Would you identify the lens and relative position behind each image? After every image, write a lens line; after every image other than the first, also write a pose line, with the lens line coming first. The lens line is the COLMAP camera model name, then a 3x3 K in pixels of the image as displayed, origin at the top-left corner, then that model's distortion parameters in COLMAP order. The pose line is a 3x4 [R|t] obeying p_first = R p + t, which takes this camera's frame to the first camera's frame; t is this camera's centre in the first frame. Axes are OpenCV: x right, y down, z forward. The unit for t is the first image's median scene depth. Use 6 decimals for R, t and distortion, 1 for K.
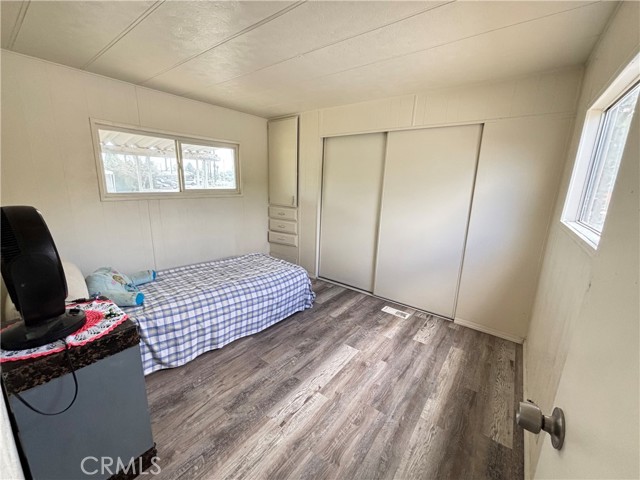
lens RADIAL K [[258.9, 0, 320.4], [0, 258.9, 241.3], [0, 0, 1]] dist [-0.000580, -0.000010]
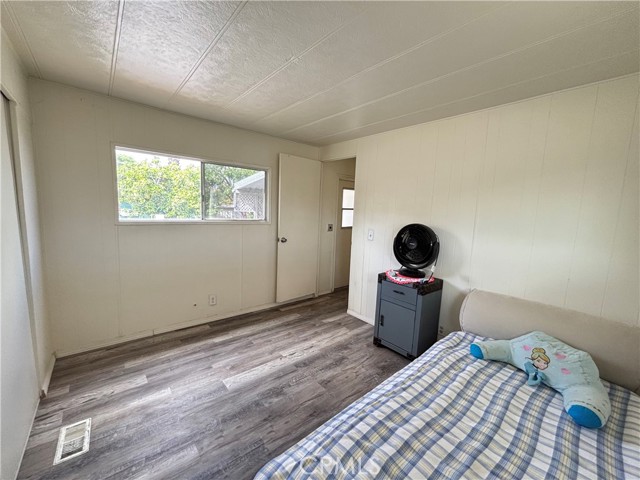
lens RADIAL K [[258.9, 0, 319.1], [0, 258.9, 241.6], [0, 0, 1]] dist [-0.000580, -0.000010]
pose [[-0.972964, -0.098838, 0.208741, -0.388060], [-0.023398, 0.941335, 0.336660, -0.425099], [-0.229770, 0.322674, -0.918198, 1.880357]]
